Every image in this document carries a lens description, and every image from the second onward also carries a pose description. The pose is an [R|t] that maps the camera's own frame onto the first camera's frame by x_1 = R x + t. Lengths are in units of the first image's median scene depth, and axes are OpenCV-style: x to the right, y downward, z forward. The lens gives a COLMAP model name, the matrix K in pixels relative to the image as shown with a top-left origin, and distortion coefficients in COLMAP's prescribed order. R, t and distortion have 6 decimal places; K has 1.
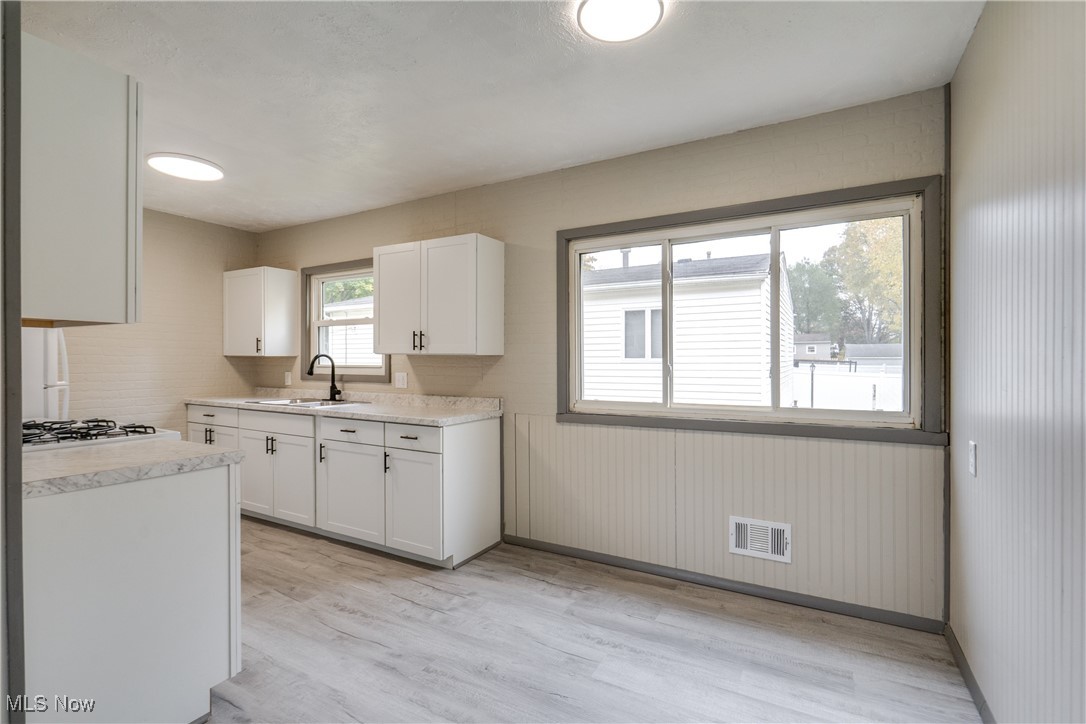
lens RADIAL K [[500.0, 0, 536.1], [0, 500.0, 363.2], [0, 0, 1]] dist [-0.004293, 0.000781]
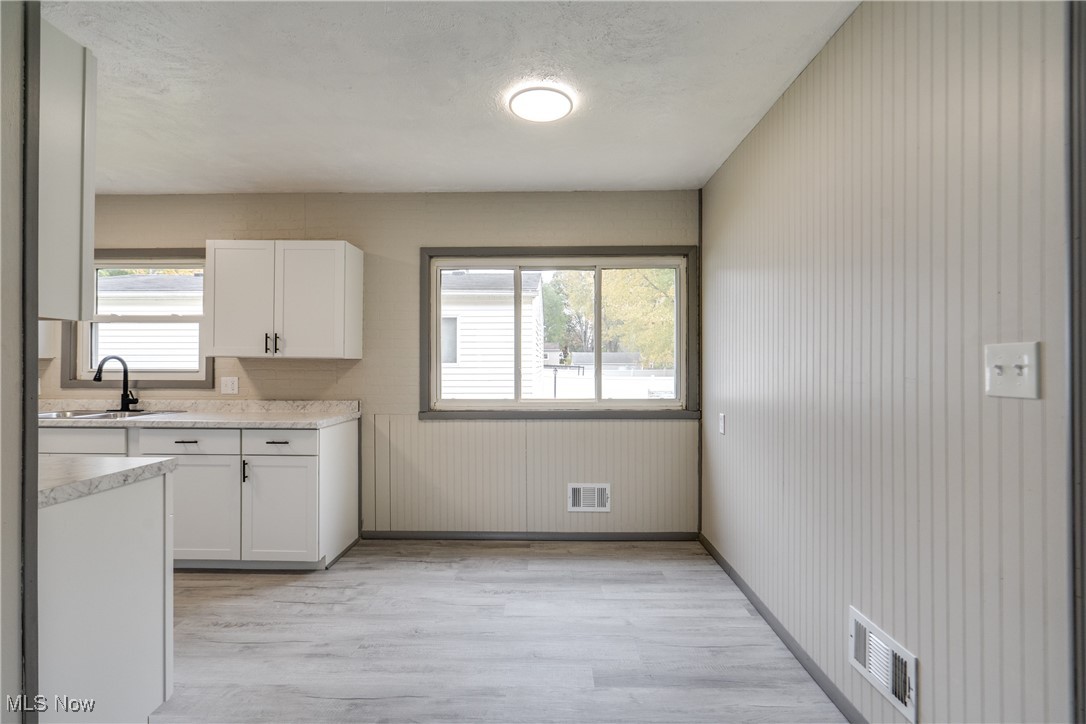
lens RADIAL K [[492.0, 0, 538.1], [0, 492.0, 367.1], [0, 0, 1]] dist [-0.001528, 0.000718]
pose [[0.879999, 0.000278, 0.474975, -0.223026], [0.000707, 0.999998, -0.001894, 0.002911], [-0.474974, 0.002003, 0.879997, -0.073704]]
